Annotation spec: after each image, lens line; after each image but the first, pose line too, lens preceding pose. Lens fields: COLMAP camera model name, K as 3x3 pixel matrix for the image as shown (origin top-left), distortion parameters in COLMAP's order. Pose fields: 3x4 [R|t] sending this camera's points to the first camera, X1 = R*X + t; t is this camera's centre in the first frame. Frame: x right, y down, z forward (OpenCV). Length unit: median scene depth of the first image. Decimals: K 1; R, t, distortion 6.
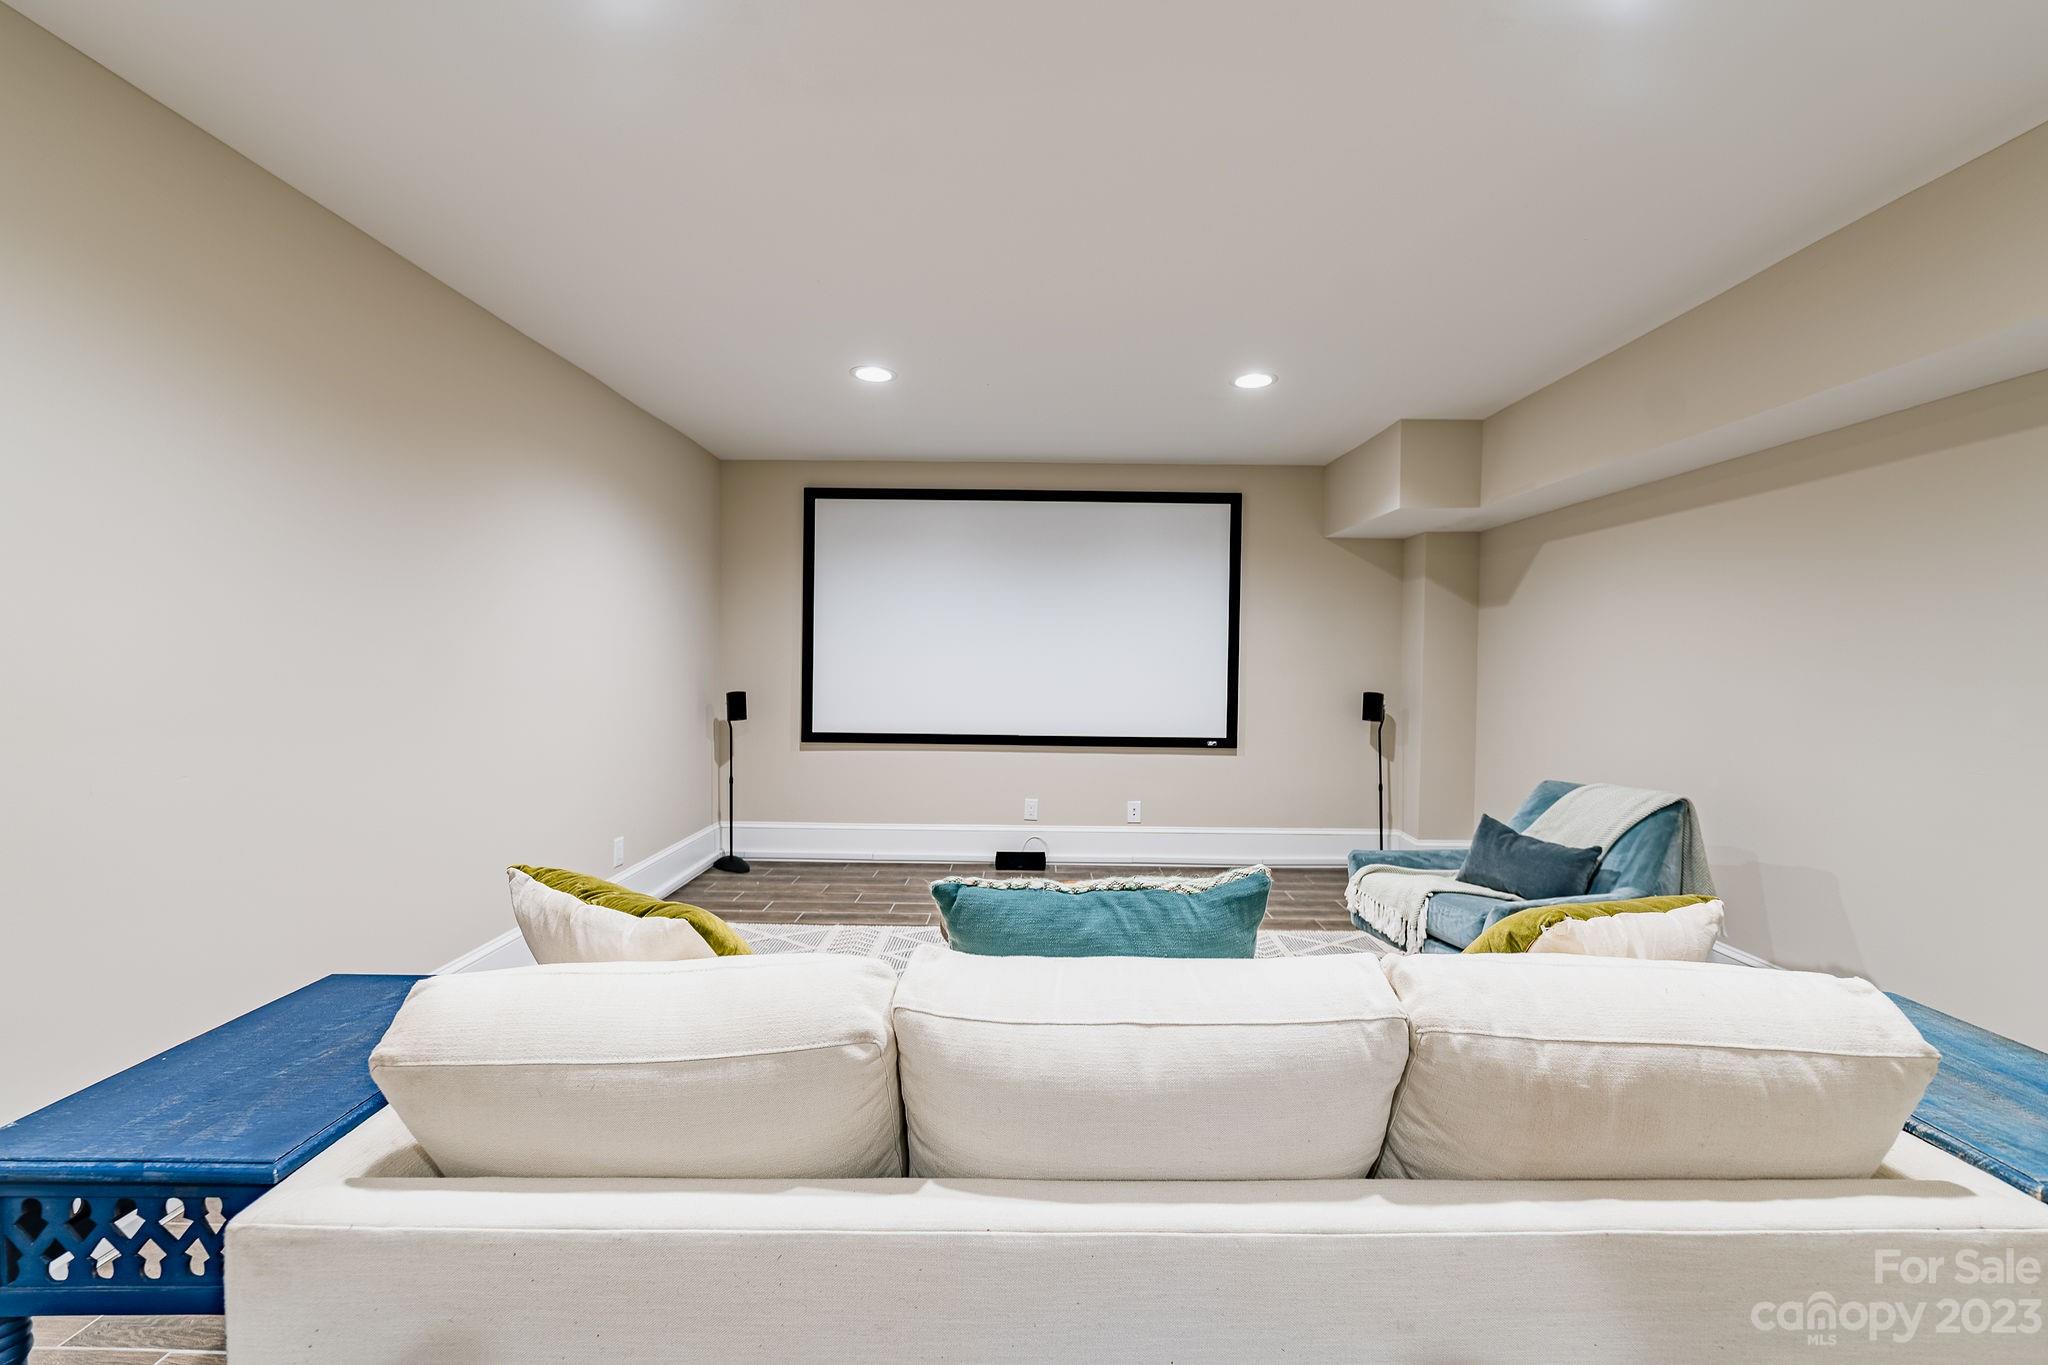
lens RADIAL K [[822.7, 0, 1022.1], [0, 822.7, 687.2], [0, 0, 1]] dist [0.005918, -0.003051]
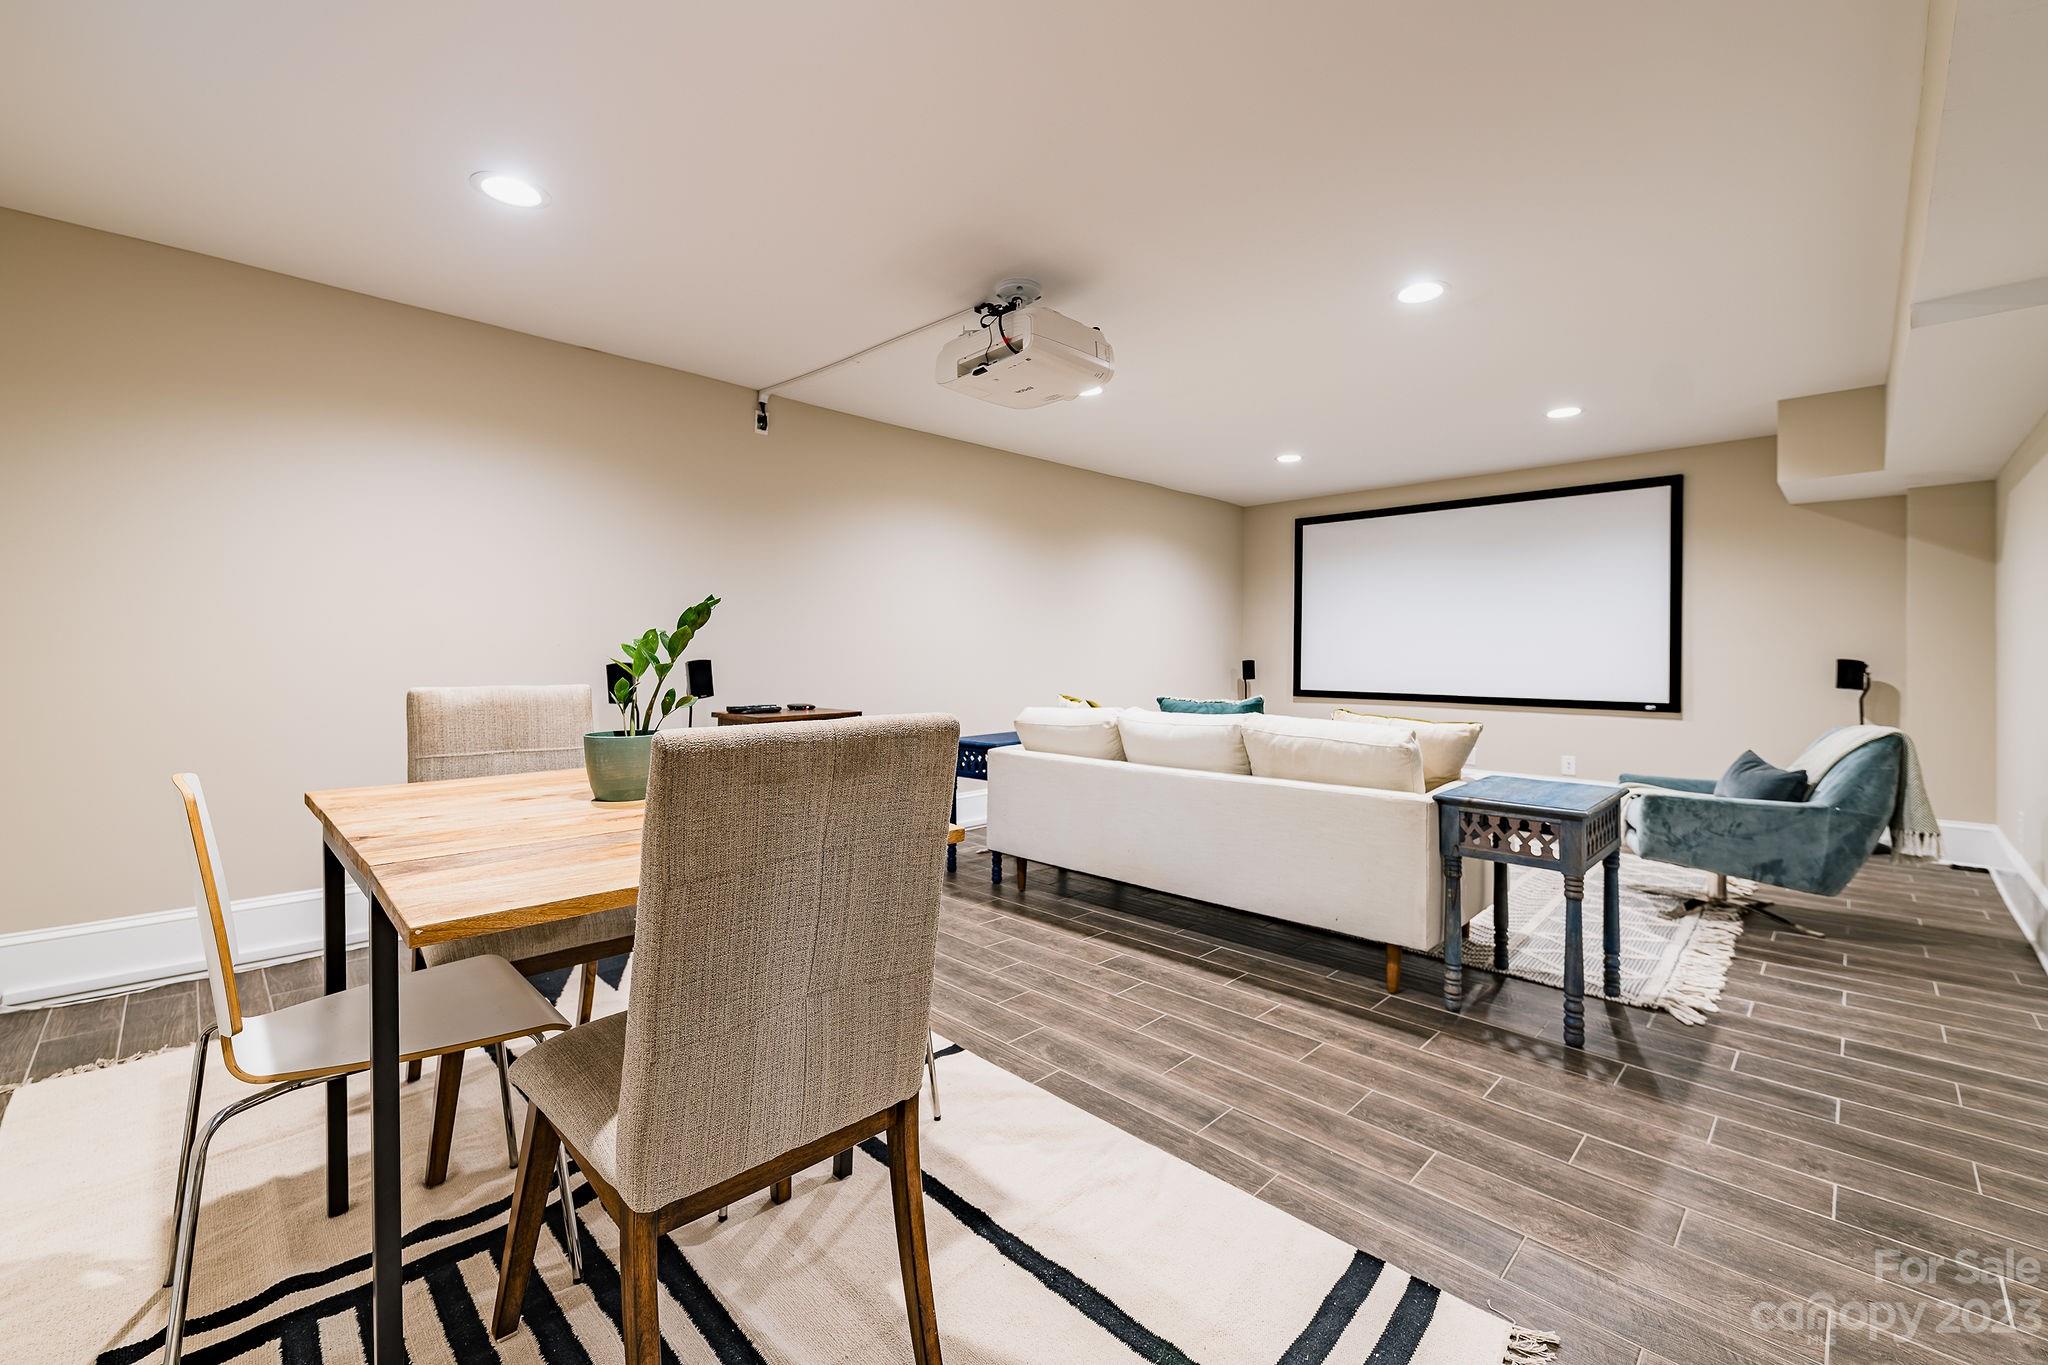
lens RADIAL K [[822.7, 0, 1021.0], [0, 822.7, 671.3], [0, 0, 1]] dist [0.005918, -0.003051]
pose [[0.721398, 0.006085, -0.692494, 0.388313], [-0.014272, 0.999880, -0.006082, 0.039394], [0.692374, 0.014271, 0.721398, -0.366180]]
